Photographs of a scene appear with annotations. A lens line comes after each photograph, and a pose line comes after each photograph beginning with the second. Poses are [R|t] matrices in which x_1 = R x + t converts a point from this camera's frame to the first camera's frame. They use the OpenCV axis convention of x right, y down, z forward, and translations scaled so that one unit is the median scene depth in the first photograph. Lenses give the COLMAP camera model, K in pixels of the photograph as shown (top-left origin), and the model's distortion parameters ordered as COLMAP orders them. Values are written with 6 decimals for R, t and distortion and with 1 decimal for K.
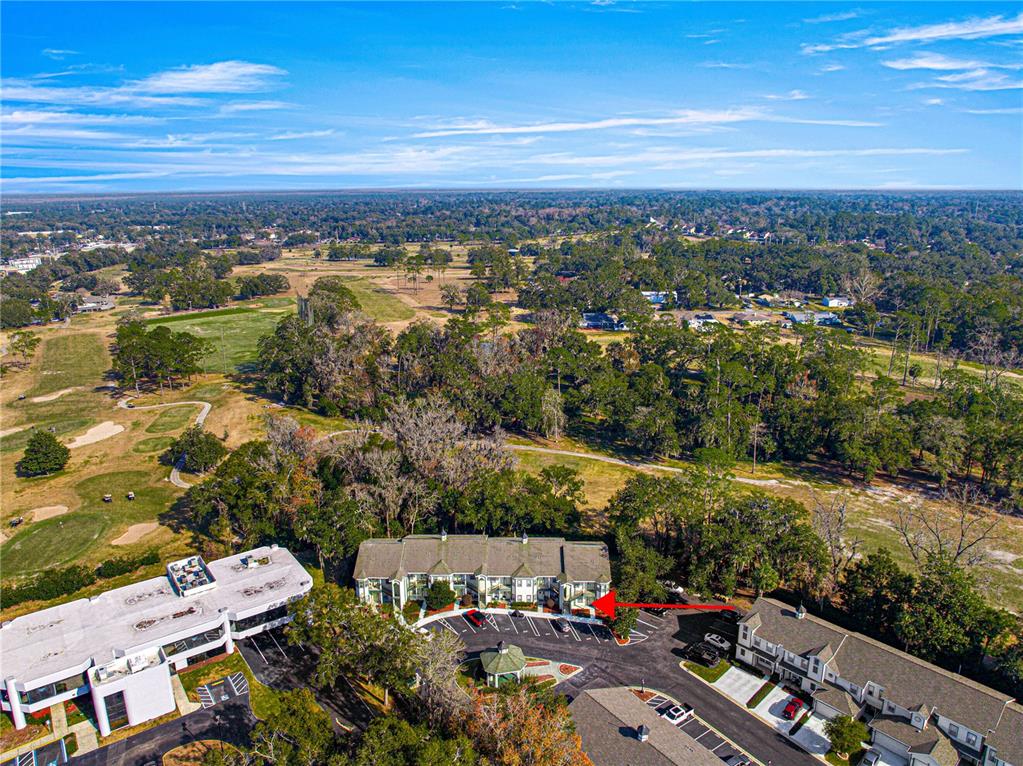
lens RADIAL K [[721.6, 0, 511.5], [0, 721.6, 383.0], [0, 0, 1]] dist [-0.040503, 0.010528]
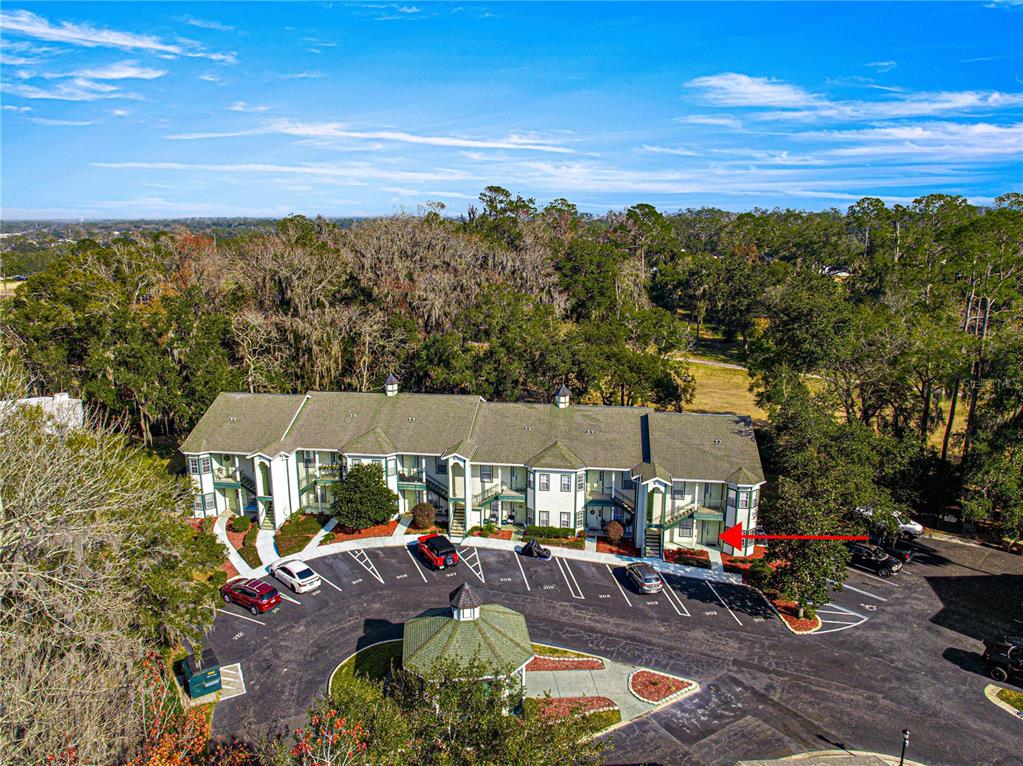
lens RADIAL K [[721.6, 0, 511.5], [0, 721.6, 383.0], [0, 0, 1]] dist [-0.040503, 0.010528]
pose [[0.993430, 0.029826, -0.110490, 0.038494], [-0.034474, 0.998589, -0.040404, 0.241660], [0.109129, 0.043947, 0.993056, 0.575348]]
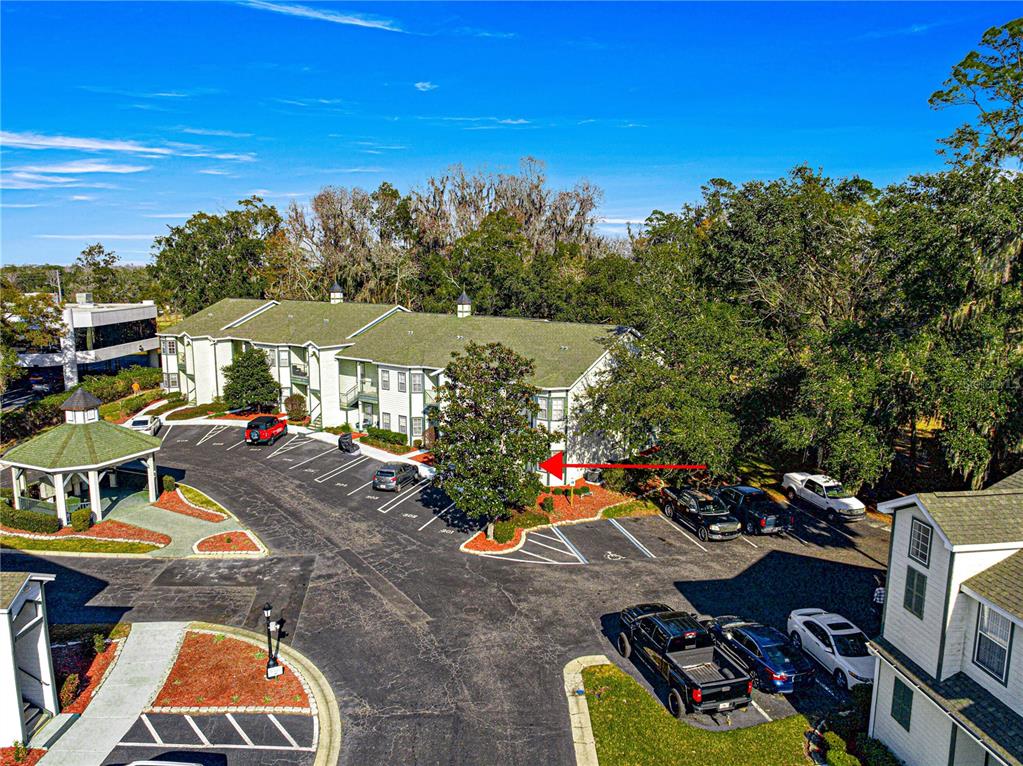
lens RADIAL K [[721.6, 0, 511.5], [0, 721.6, 383.0], [0, 0, 1]] dist [-0.040503, 0.010528]
pose [[0.805287, 0.100632, -0.584283, 0.305746], [-0.166308, 0.984266, -0.059692, 0.298100], [0.569082, 0.145240, 0.809352, 0.732457]]
